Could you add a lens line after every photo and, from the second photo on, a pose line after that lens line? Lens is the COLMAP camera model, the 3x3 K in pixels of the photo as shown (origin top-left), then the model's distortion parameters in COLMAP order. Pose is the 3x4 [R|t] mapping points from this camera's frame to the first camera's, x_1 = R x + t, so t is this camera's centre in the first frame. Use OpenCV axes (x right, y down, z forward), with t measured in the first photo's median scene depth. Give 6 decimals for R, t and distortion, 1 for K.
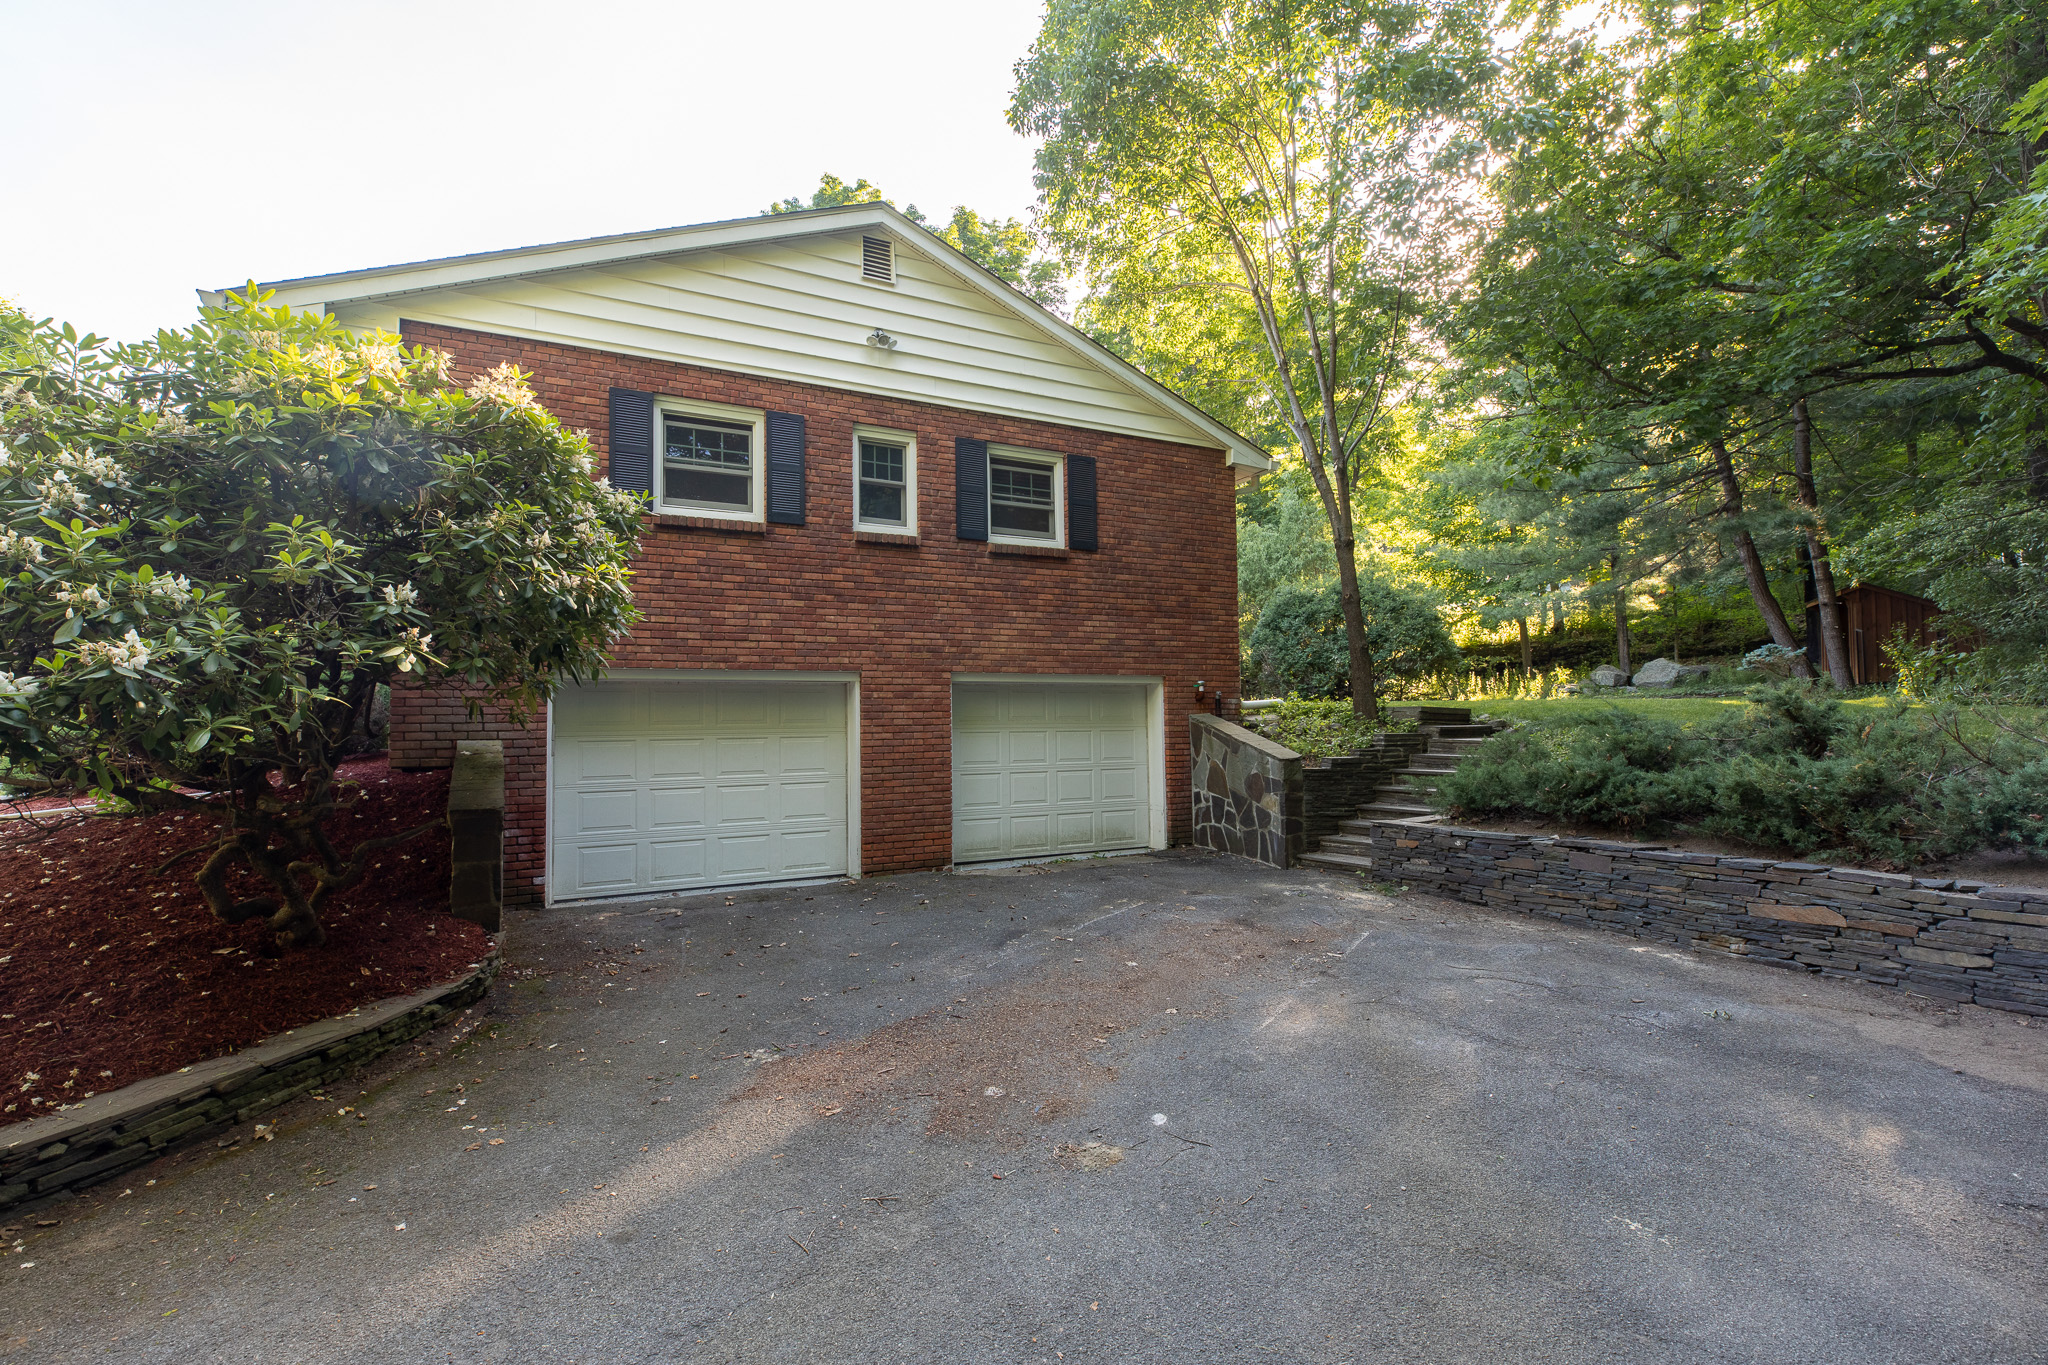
lens RADIAL K [[919.9, 0, 1024.4], [0, 919.9, 681.5], [0, 0, 1]] dist [-0.004590, -0.000528]
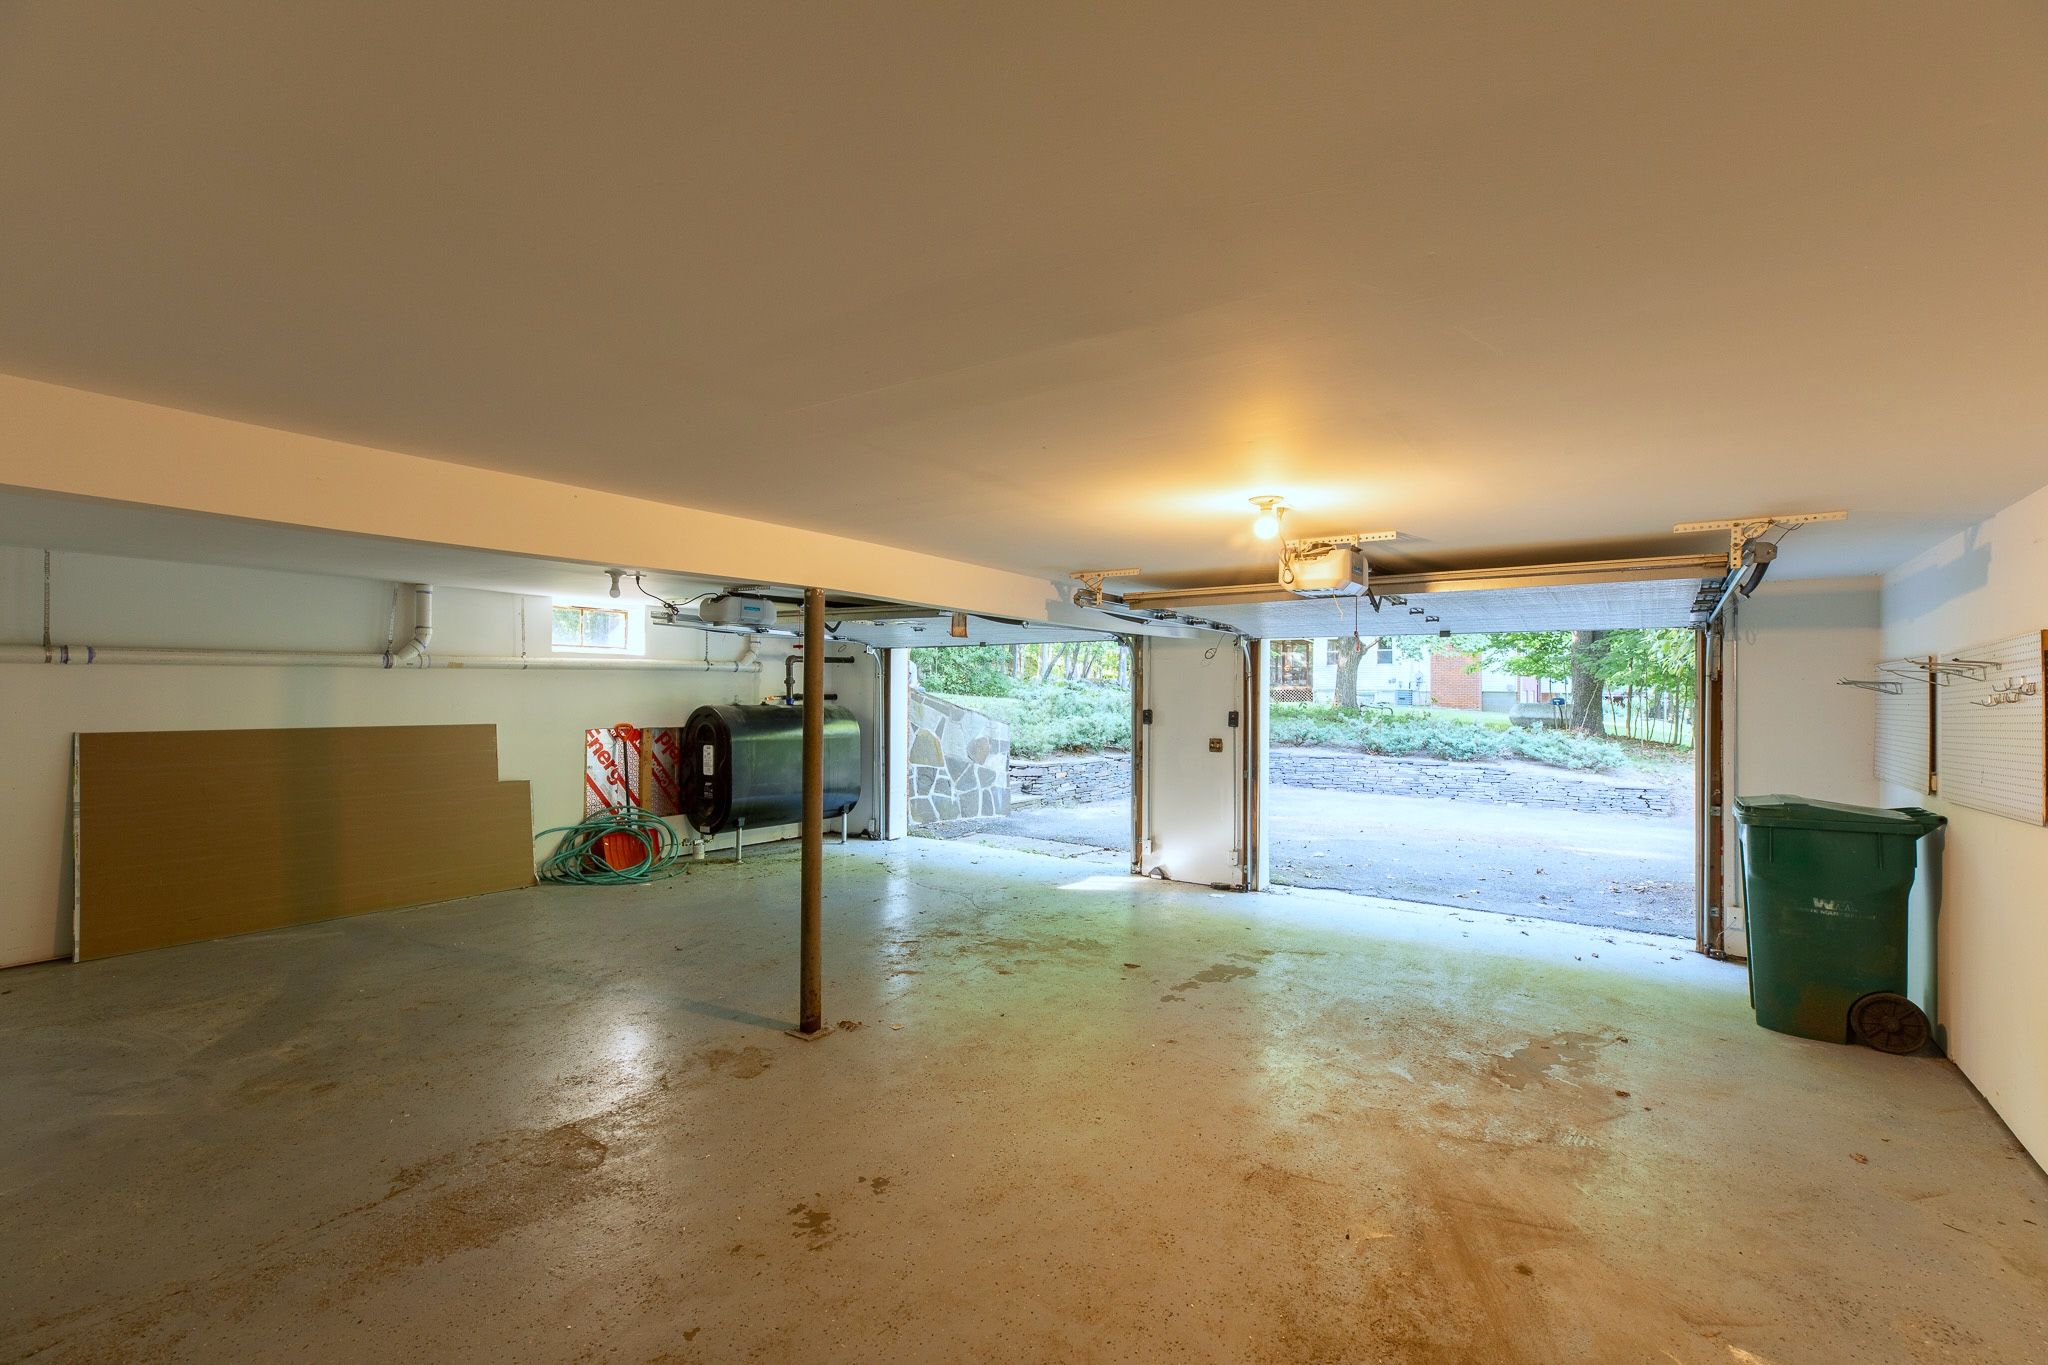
lens RADIAL K [[919.9, 0, 1024.0], [0, 919.9, 684.4], [0, 0, 1]] dist [-0.004590, -0.000528]
pose [[-0.470499, 0.023836, 0.882078, -0.750832], [-0.047369, 0.997511, -0.052221, 0.092754], [-0.881128, -0.066353, -0.468199, 1.493785]]
